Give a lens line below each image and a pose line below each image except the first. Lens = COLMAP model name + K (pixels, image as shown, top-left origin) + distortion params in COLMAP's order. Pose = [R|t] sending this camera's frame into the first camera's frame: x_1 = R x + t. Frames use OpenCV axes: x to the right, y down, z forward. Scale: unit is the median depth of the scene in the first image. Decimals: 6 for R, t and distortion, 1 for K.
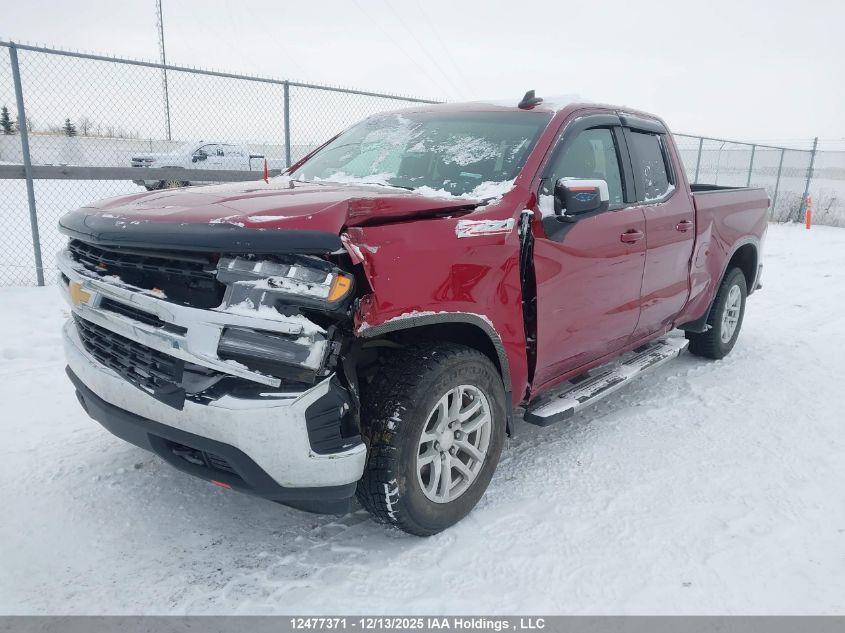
lens RADIAL K [[647.8, 0, 426.3], [0, 647.8, 319.6], [0, 0, 1]] dist [0.115211, -0.165837]
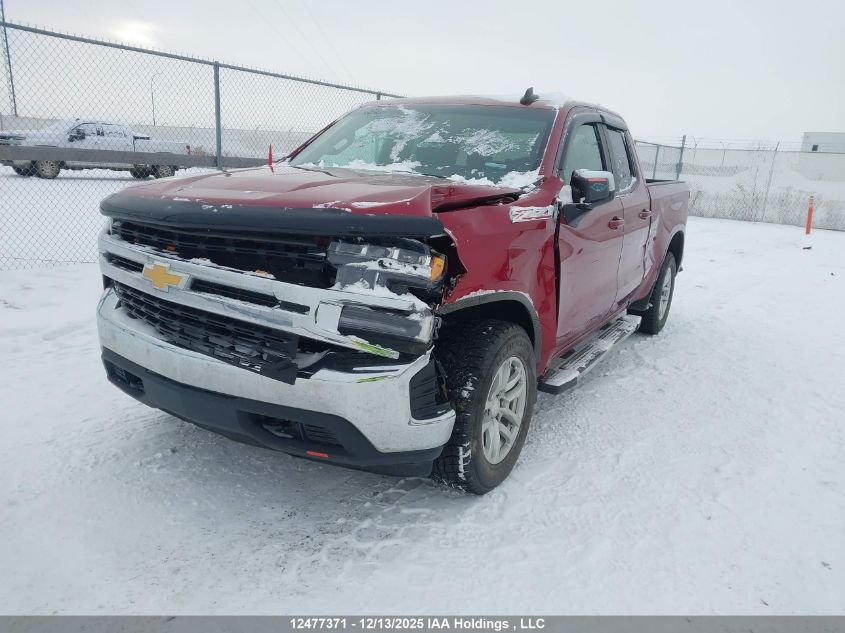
lens RADIAL K [[647.8, 0, 426.3], [0, 647.8, 319.6], [0, 0, 1]] dist [0.115211, -0.165837]
pose [[0.984055, -0.021722, 0.176533, -0.271366], [0.018525, 0.999634, 0.019740, 0.012480], [-0.176897, -0.016155, 0.984097, -0.058211]]
